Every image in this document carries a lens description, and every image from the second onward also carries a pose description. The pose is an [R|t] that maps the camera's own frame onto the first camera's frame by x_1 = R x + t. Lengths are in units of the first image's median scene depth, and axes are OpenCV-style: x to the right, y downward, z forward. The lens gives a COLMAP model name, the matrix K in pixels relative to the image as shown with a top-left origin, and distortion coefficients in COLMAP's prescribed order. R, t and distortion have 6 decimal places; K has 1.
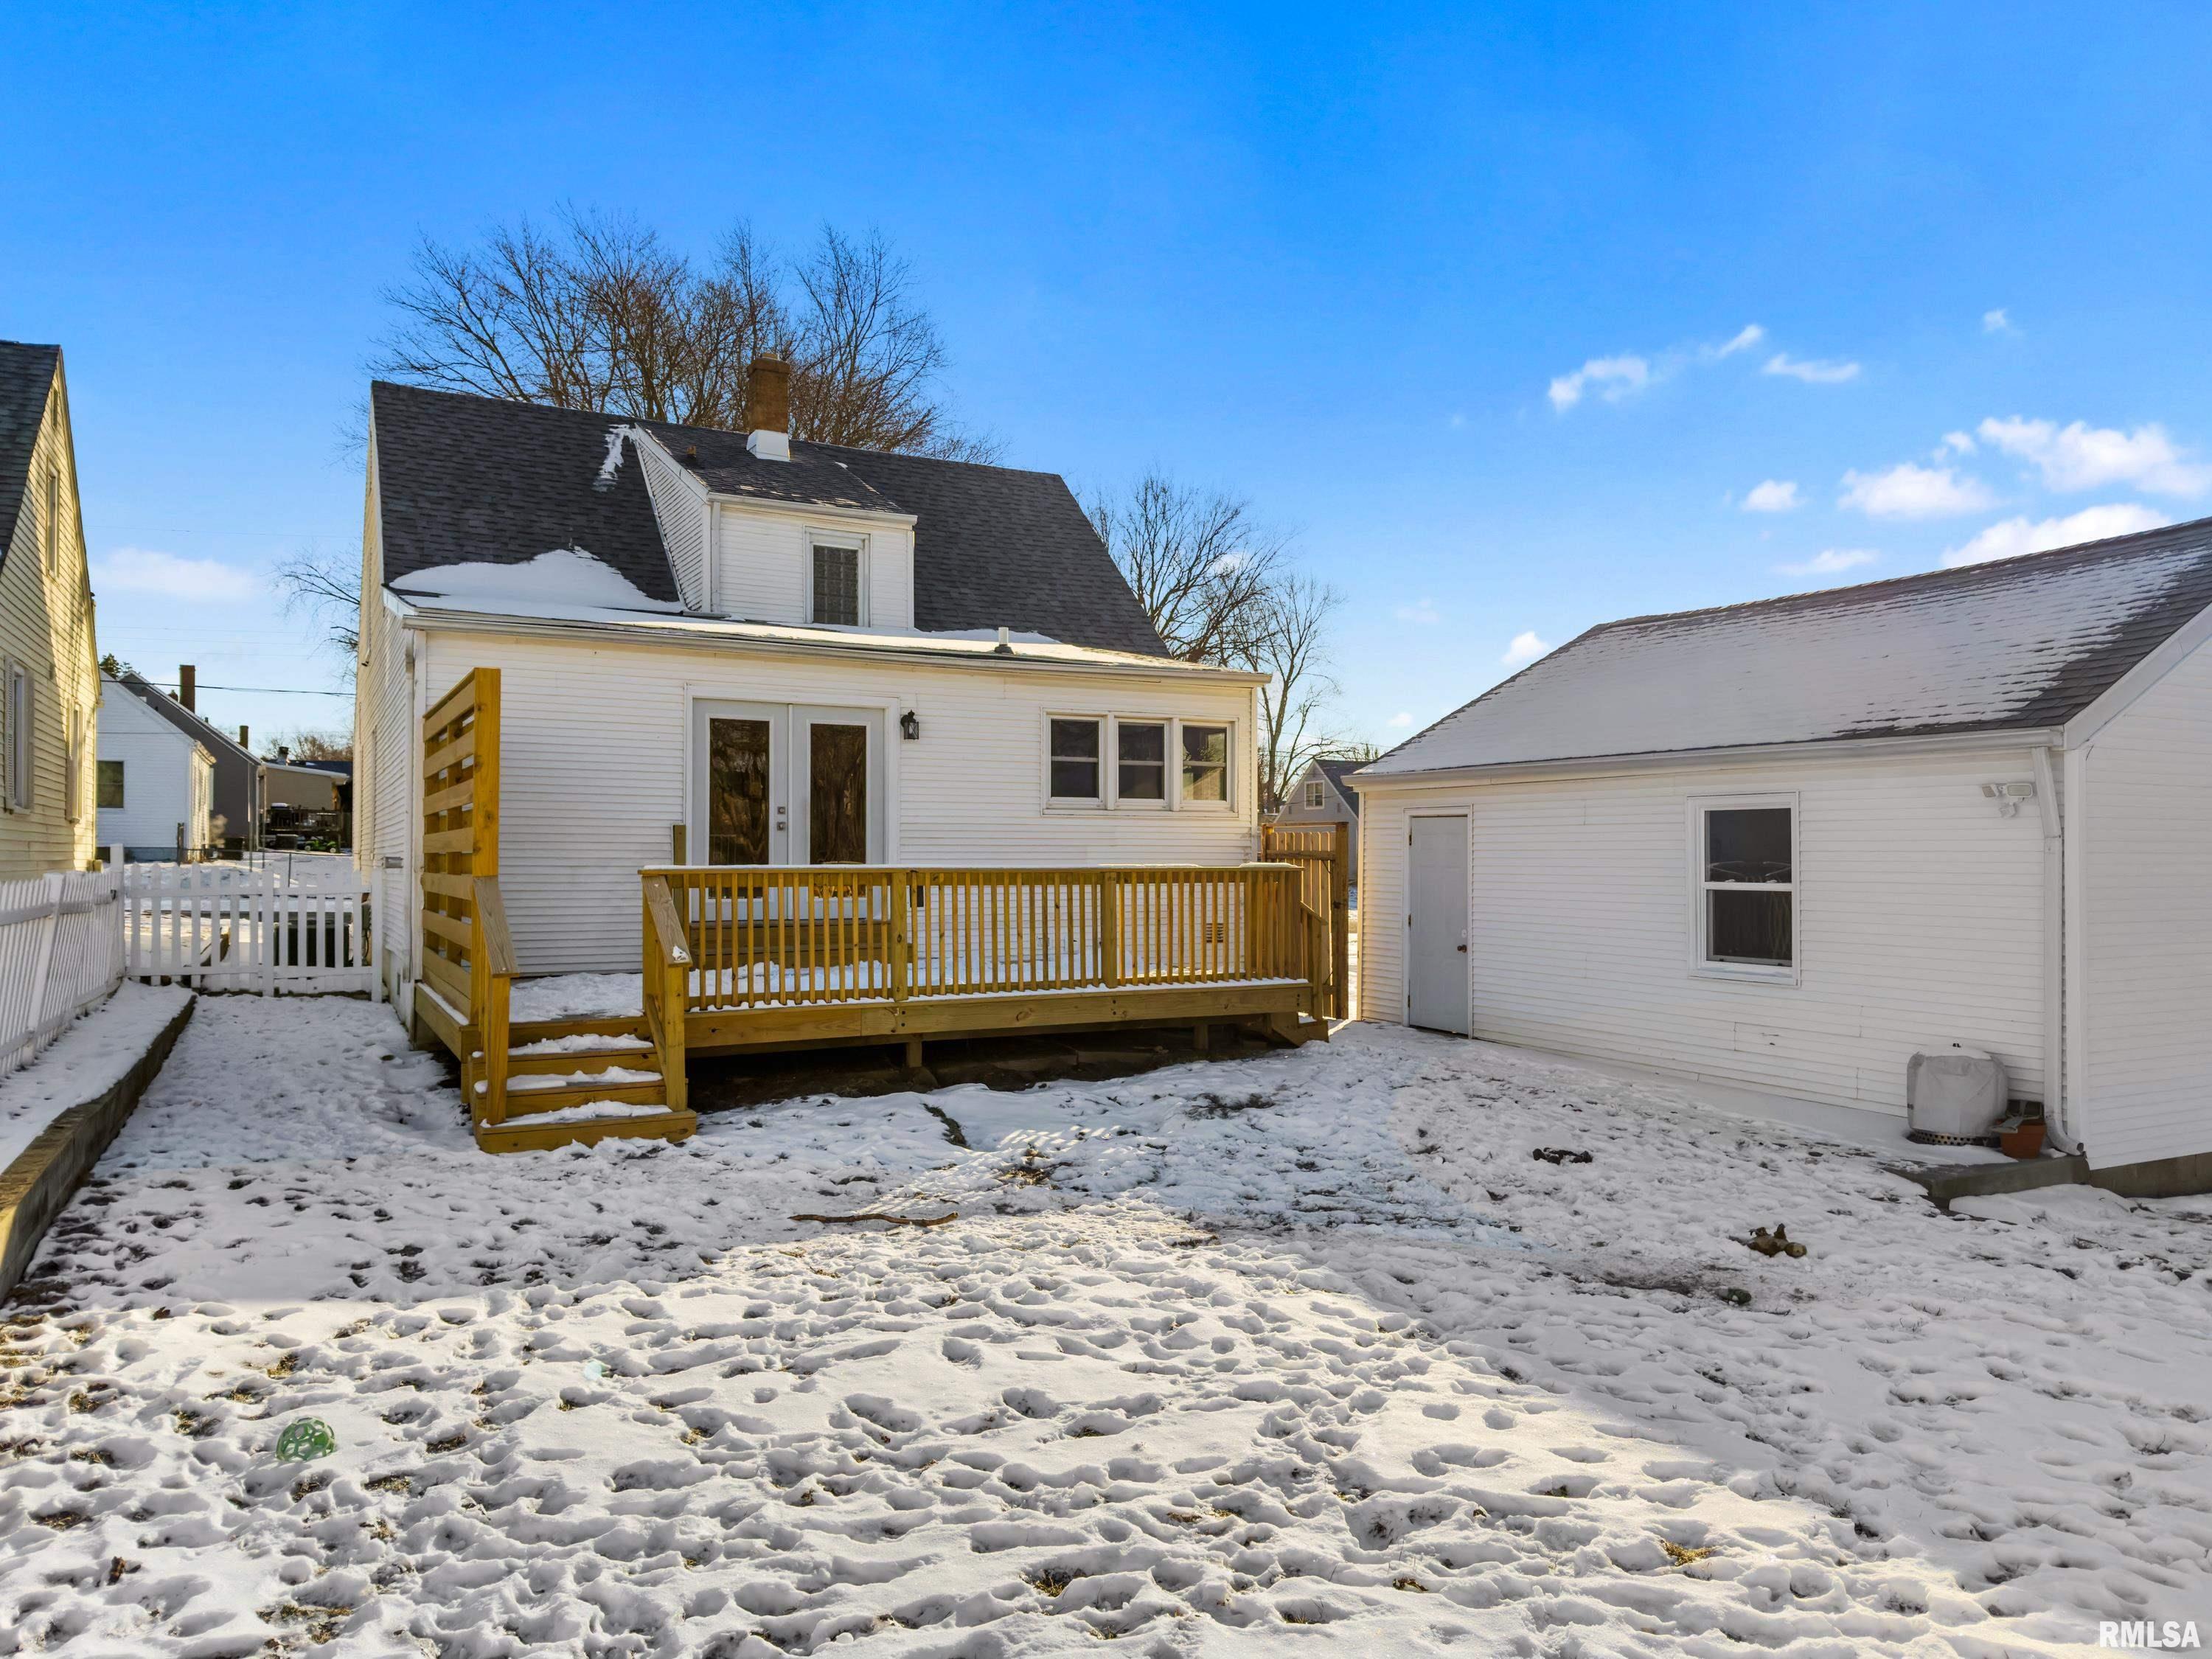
lens RADIAL K [[1537.6, 0, 1106.0], [0, 1537.6, 829.5], [0, 0, 1]] dist [0.143179, -0.210198]
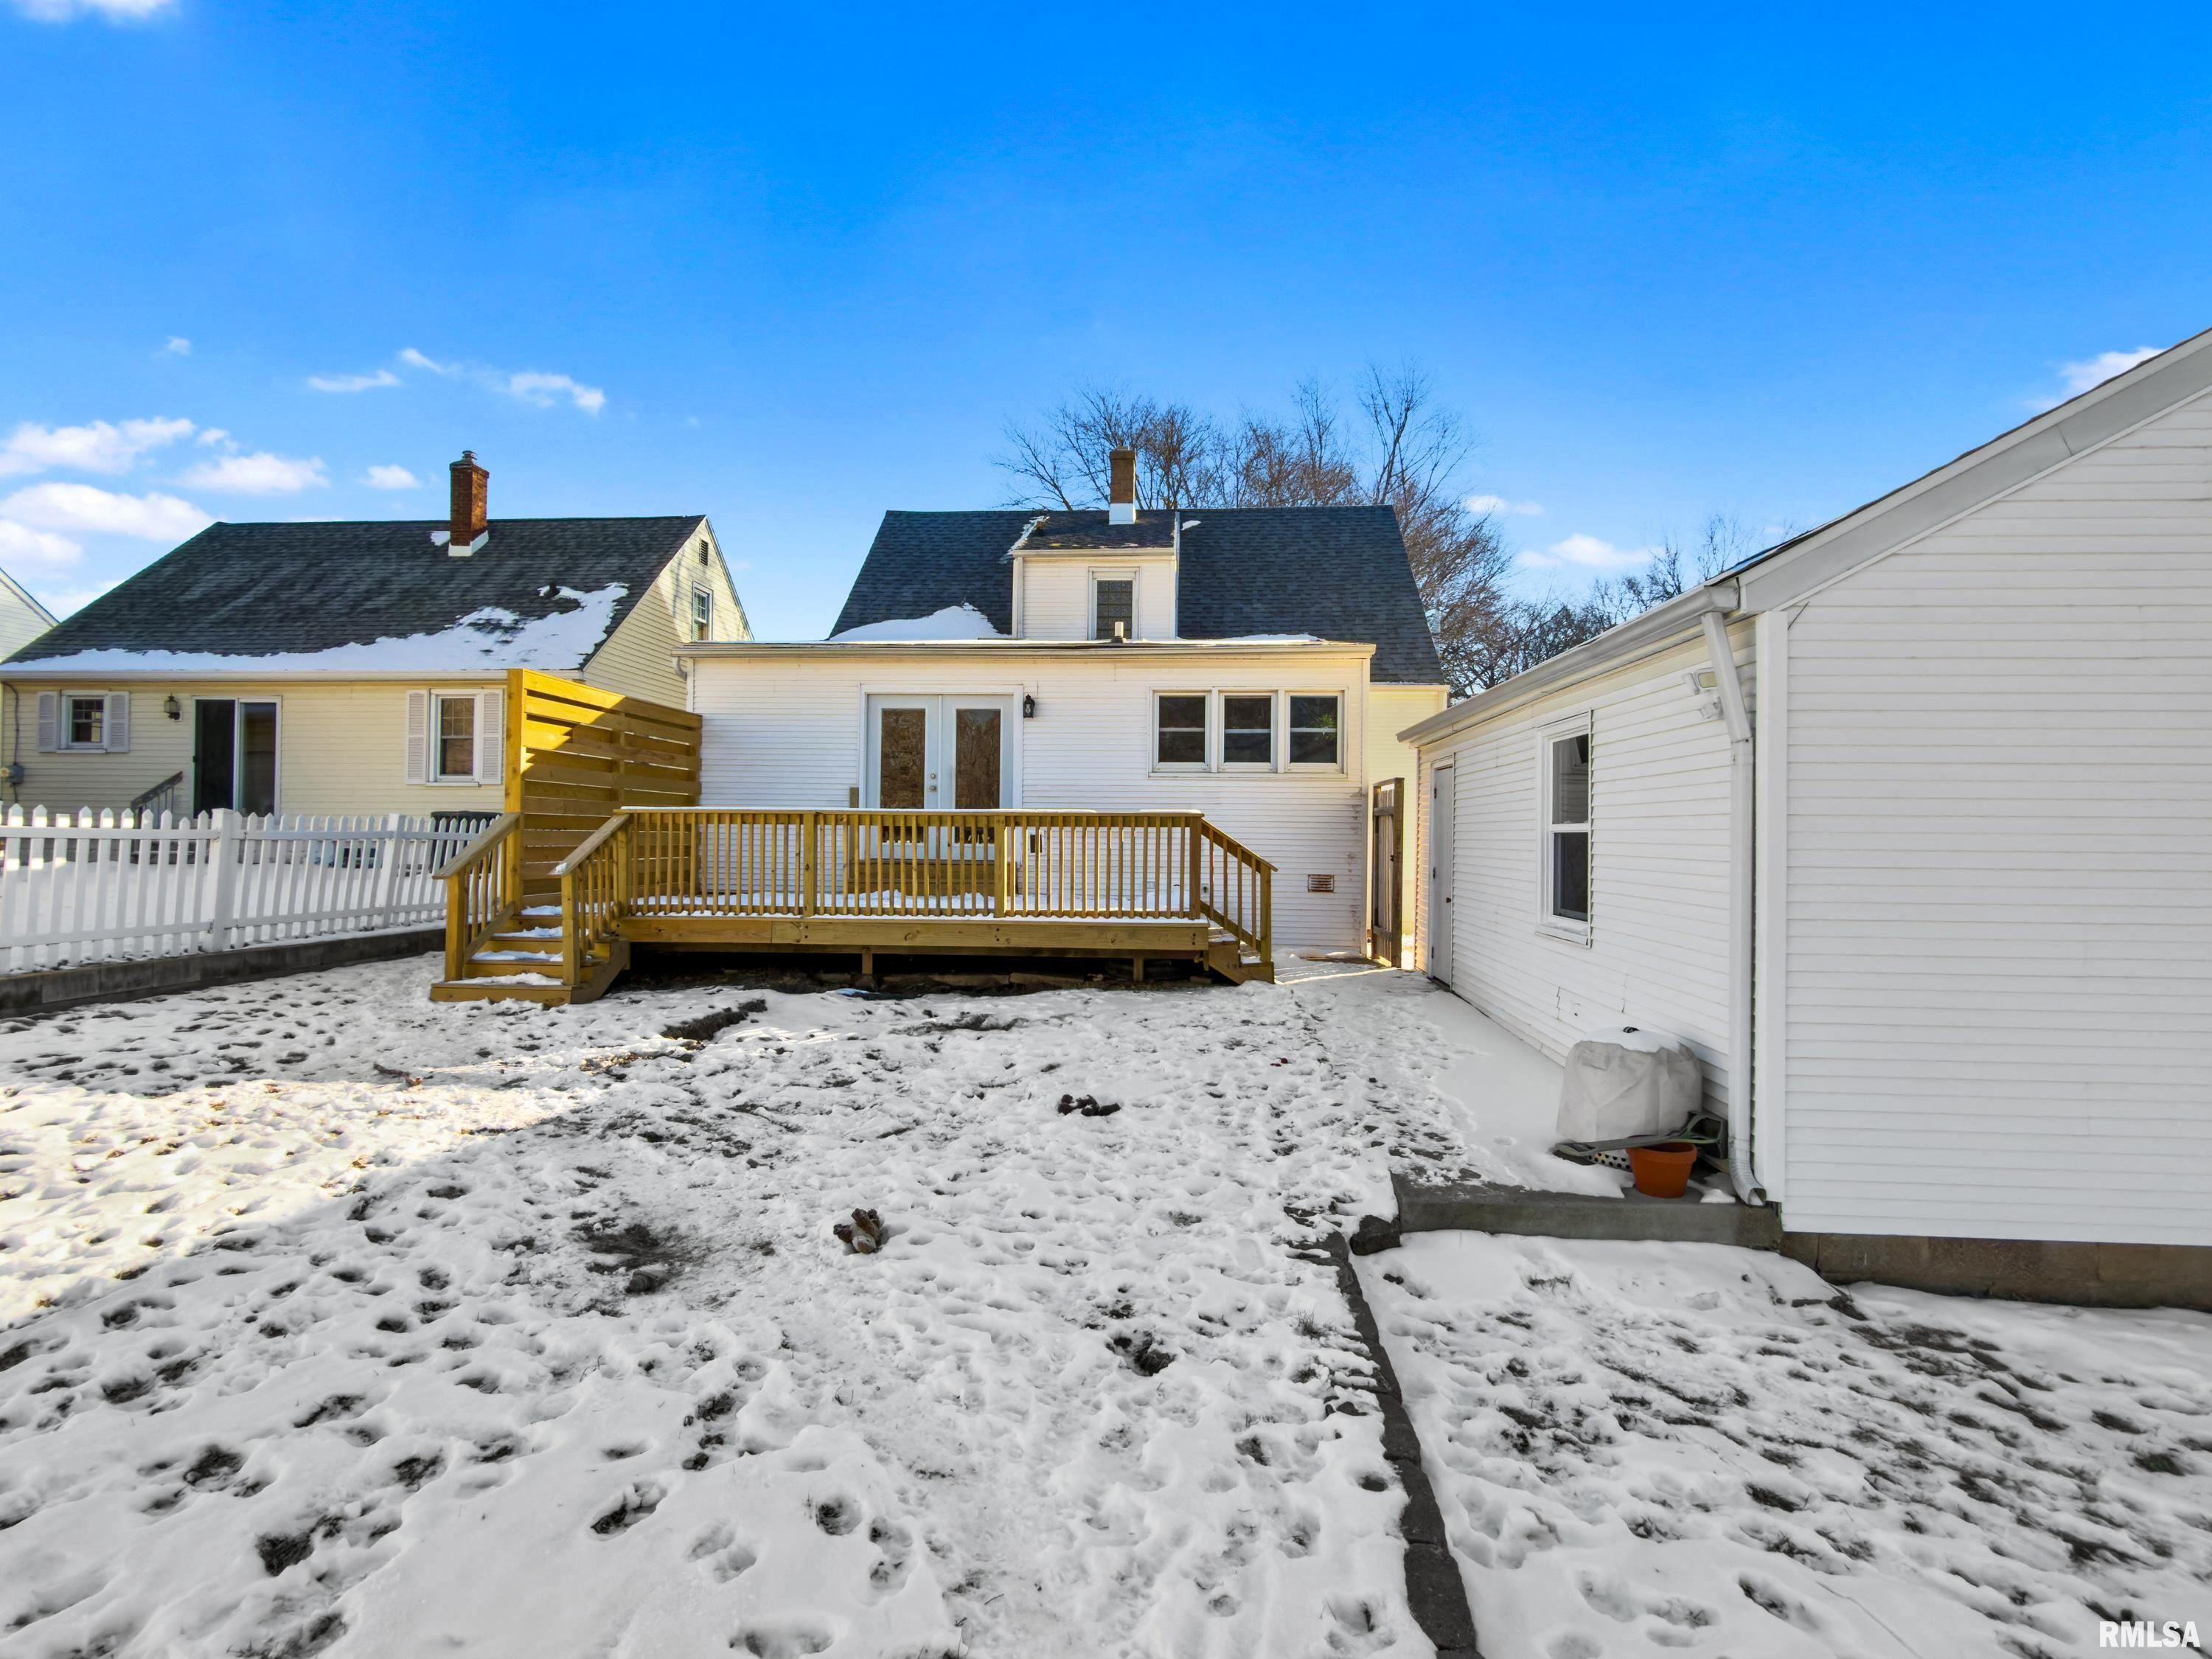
lens RADIAL K [[1096.1, 0, 1106.0], [0, 1096.1, 829.5], [0, 0, 1]] dist [-0.001039, -0.000022]
pose [[0.848945, 0.002961, -0.528472, 0.410076], [0.001119, 0.999972, 0.007400, 0.026235], [0.528480, -0.006873, 0.848918, 0.292534]]
